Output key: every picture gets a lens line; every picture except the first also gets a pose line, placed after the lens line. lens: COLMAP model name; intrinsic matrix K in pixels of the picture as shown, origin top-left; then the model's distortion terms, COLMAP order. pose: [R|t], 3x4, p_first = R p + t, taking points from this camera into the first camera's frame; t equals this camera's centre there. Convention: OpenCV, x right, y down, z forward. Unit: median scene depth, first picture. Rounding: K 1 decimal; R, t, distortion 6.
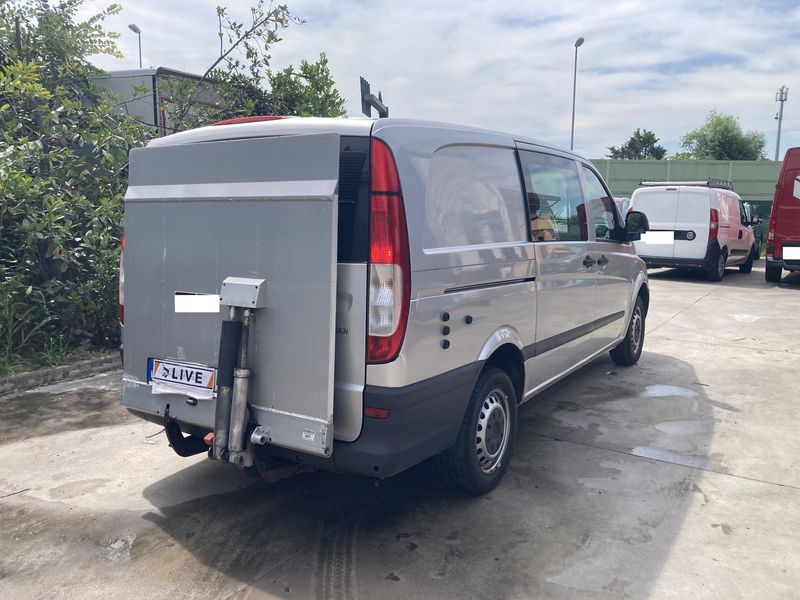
lens RADIAL K [[646.8, 0, 400.0], [0, 646.8, 300.0], [0, 0, 1]] dist [0.025403, -0.013252]
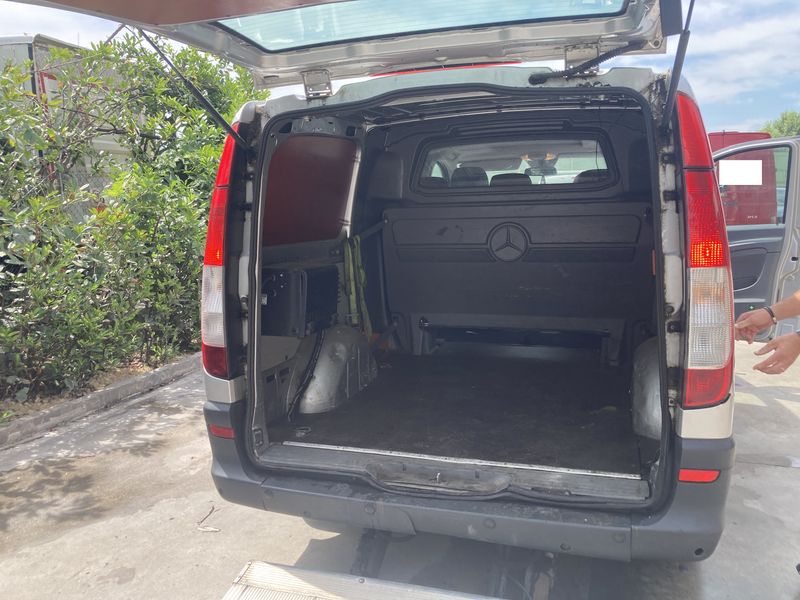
lens RADIAL K [[642.1, 0, 419.2], [0, 642.1, 303.2], [0, 0, 1]] dist [0.001349, -0.008213]
pose [[0.961468, -0.064667, 0.267204, -0.438675], [0.060859, 0.997892, 0.022517, -0.047276], [-0.268096, -0.005387, 0.963377, 0.323609]]
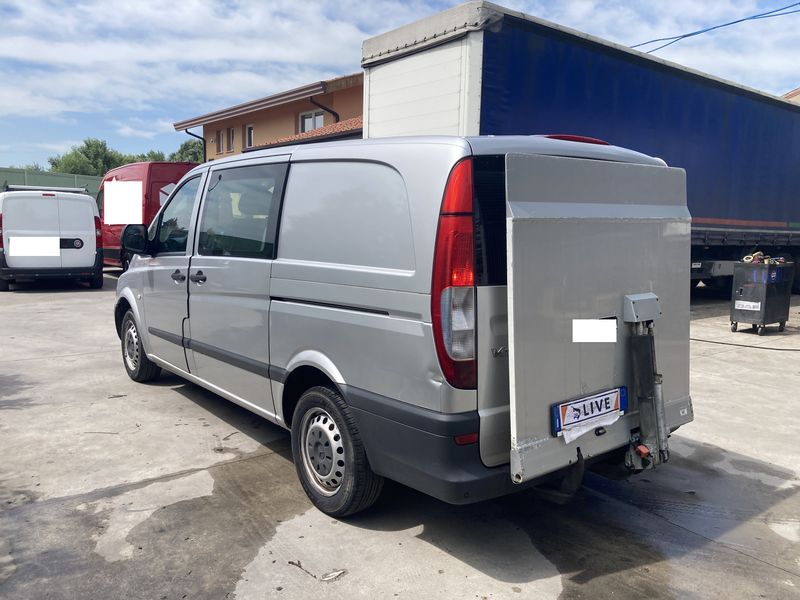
lens RADIAL K [[650.0, 0, 401.2], [0, 650.0, 310.8], [0, 0, 1]] dist [0.010255, 0.000604]
pose [[0.346214, -0.128207, 0.929354, -1.250774], [0.118013, 0.988701, 0.092430, -0.138637], [-0.930703, 0.077675, 0.357432, 0.885651]]
